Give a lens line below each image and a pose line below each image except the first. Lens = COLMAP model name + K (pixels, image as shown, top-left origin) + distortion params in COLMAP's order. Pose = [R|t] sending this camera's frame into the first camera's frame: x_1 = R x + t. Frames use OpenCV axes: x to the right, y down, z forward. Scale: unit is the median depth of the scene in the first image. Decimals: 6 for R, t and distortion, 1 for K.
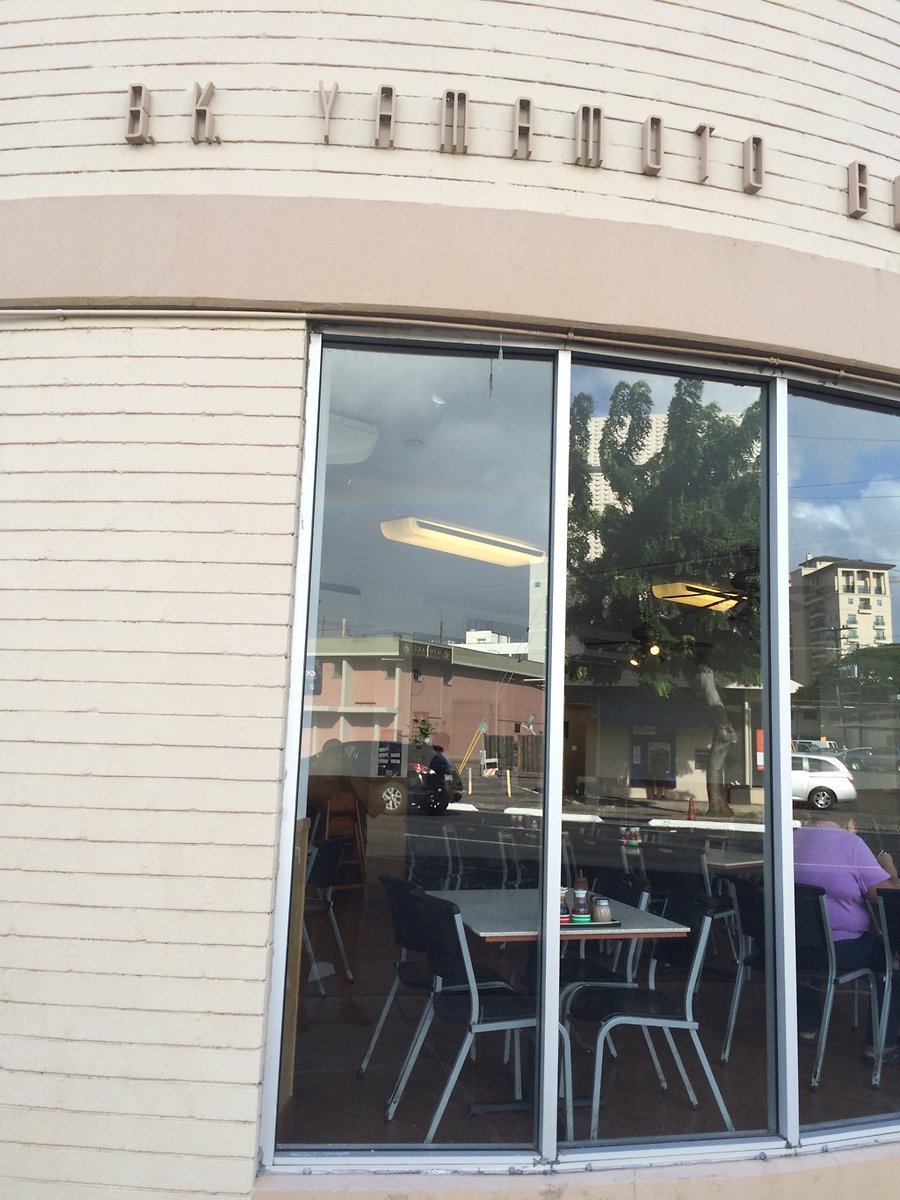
lens RADIAL K [[1016.8, 0, 457.7], [0, 1016.8, 595.5], [0, 0, 1]] dist [0.099978, -0.150829]
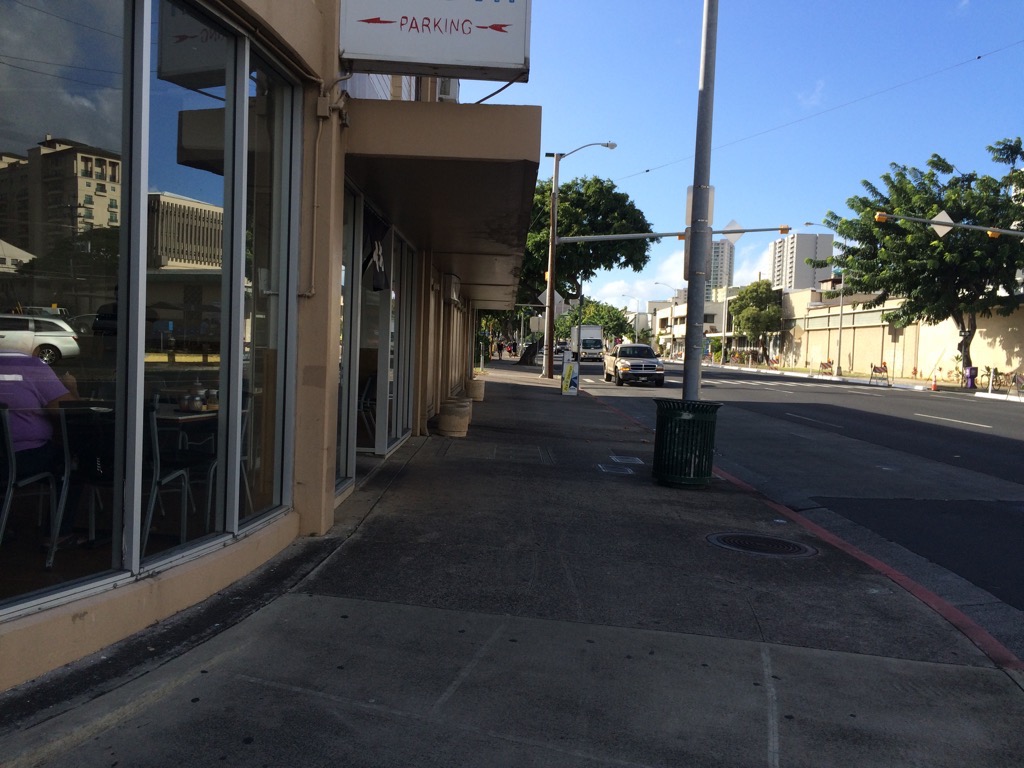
lens RADIAL K [[869.1, 0, 507.0], [0, 869.1, 382.9], [0, 0, 1]] dist [0.065012, -0.101349]
pose [[0.690309, -0.038222, 0.722504, 0.065804], [-0.120239, 0.978657, 0.166653, 0.056978], [-0.713453, -0.201915, 0.670980, 0.030671]]
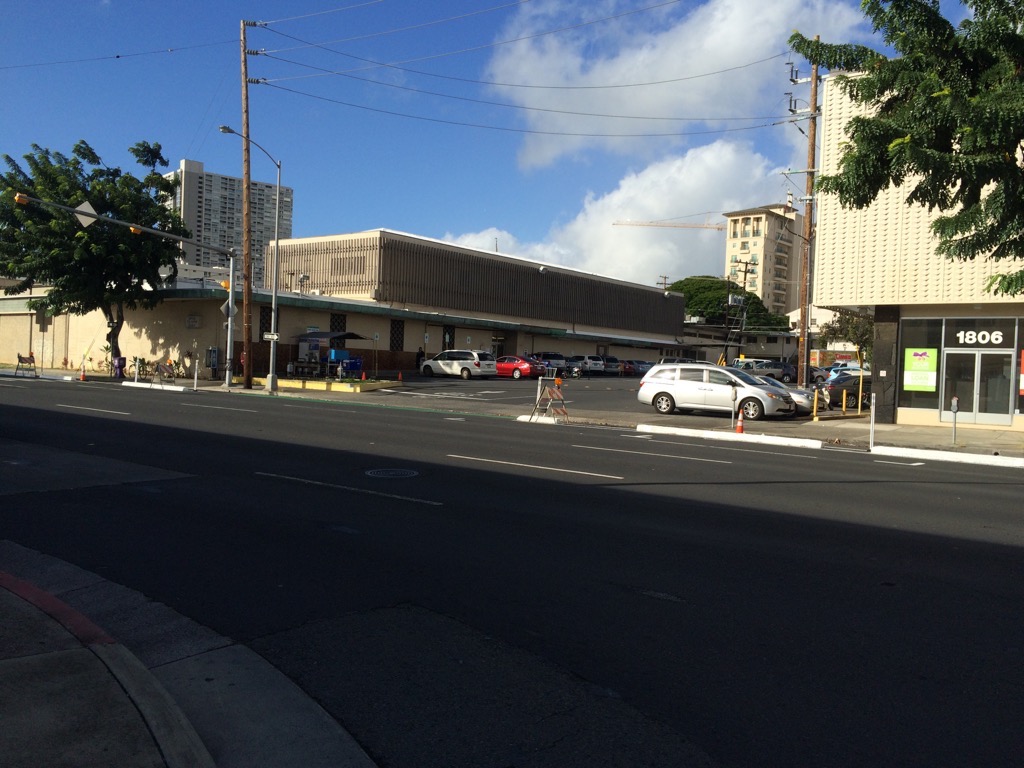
lens RADIAL K [[867.3, 0, 512.0], [0, 867.3, 384.0], [0, 0, 1]] dist [0.070669, -0.104030]
pose [[-0.132994, -0.054588, 0.989612, 0.099997], [-0.190374, 0.981296, 0.028545, 0.049594], [-0.972661, -0.184600, -0.140898, -0.049001]]
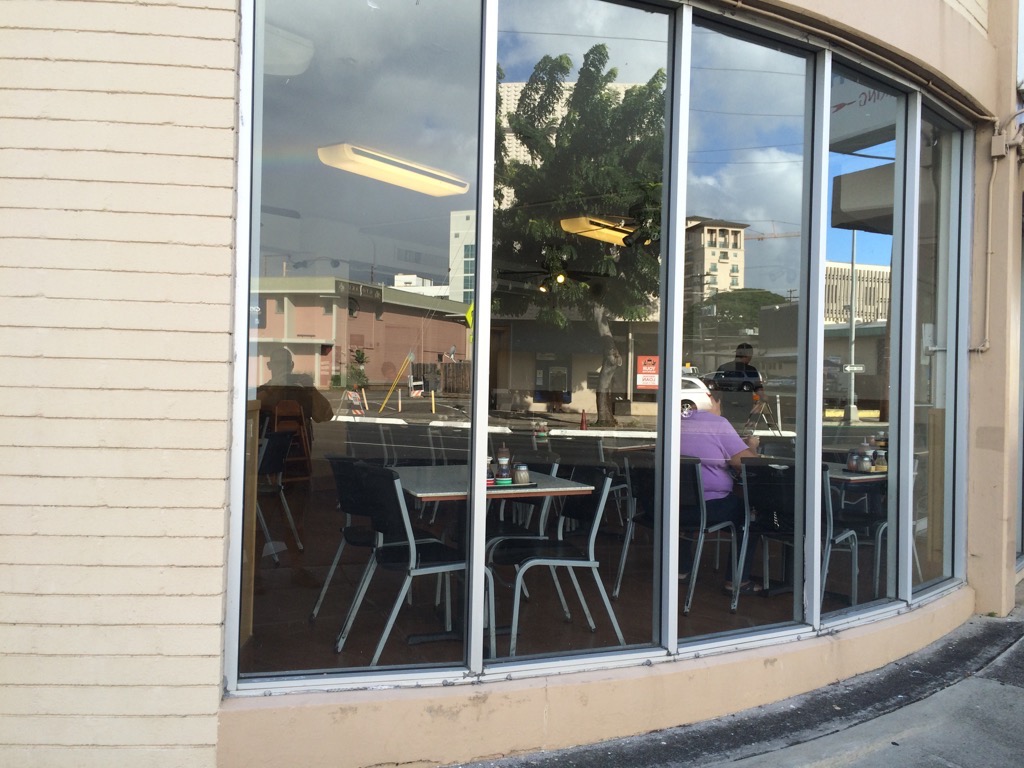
lens RADIAL K [[869.1, 0, 507.0], [0, 869.1, 382.9], [0, 0, 1]] dist [0.065012, -0.101349]
pose [[0.990643, -0.009993, 0.136116, -0.008577], [-0.010857, 0.988385, 0.151581, 0.050714], [-0.136050, -0.151640, 0.979028, 0.047627]]
